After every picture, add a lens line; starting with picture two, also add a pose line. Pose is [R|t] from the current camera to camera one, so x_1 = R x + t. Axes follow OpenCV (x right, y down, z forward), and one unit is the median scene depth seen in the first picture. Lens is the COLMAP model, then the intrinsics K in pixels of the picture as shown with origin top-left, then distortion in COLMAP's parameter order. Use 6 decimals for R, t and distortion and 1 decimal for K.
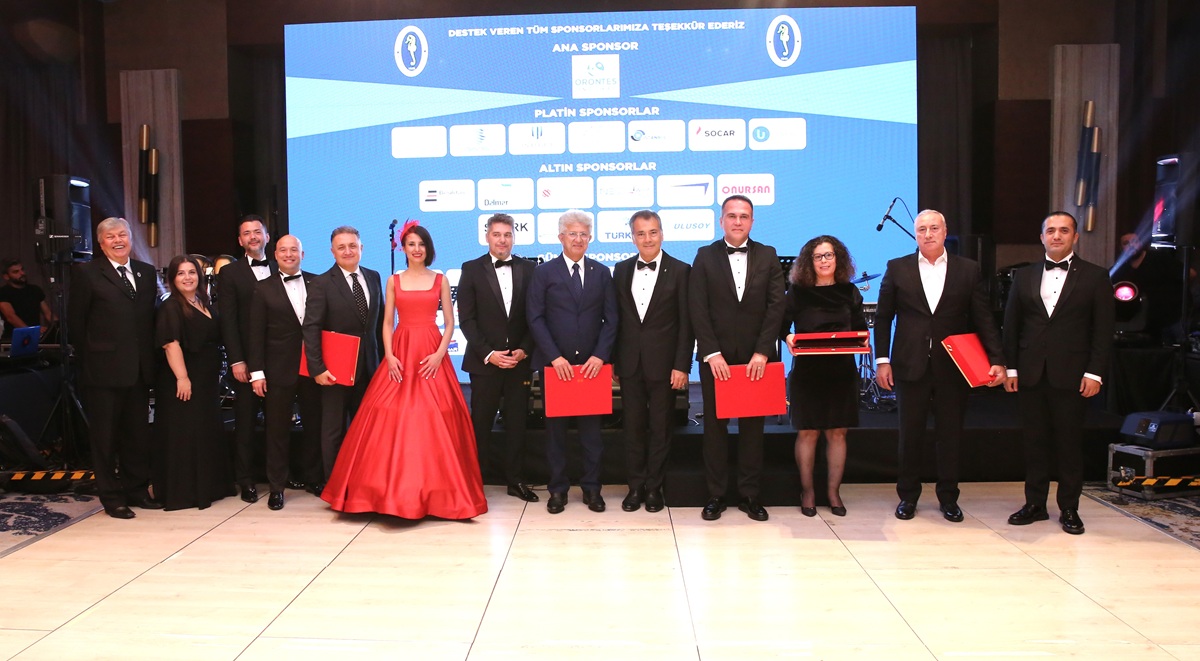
lens RADIAL K [[869.0, 0, 564.0], [0, 869.0, 328.2], [0, 0, 1]] dist [-0.056881, 0.007839]
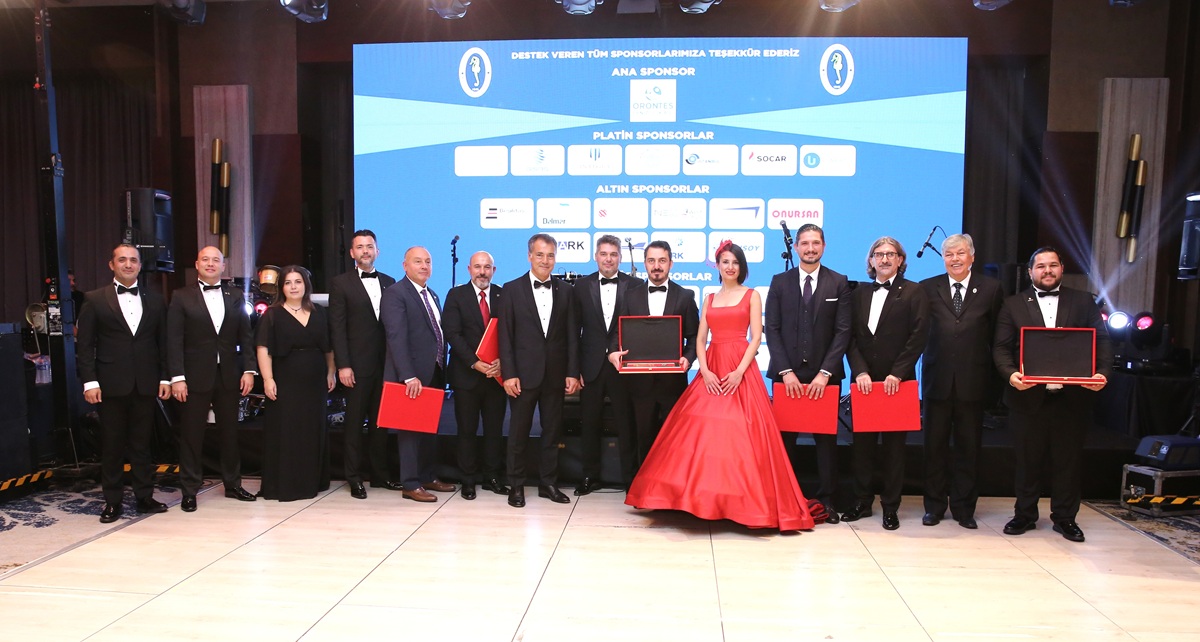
lens RADIAL K [[995.4, 0, 599.6], [0, 995.4, 399.5], [0, 0, 1]] dist [-0.075600, 0.038373]
pose [[0.999327, 0.025594, -0.026270, 0.013098], [-0.024361, 0.998634, 0.046215, 0.011965], [0.027417, -0.045544, 0.998586, -0.196490]]
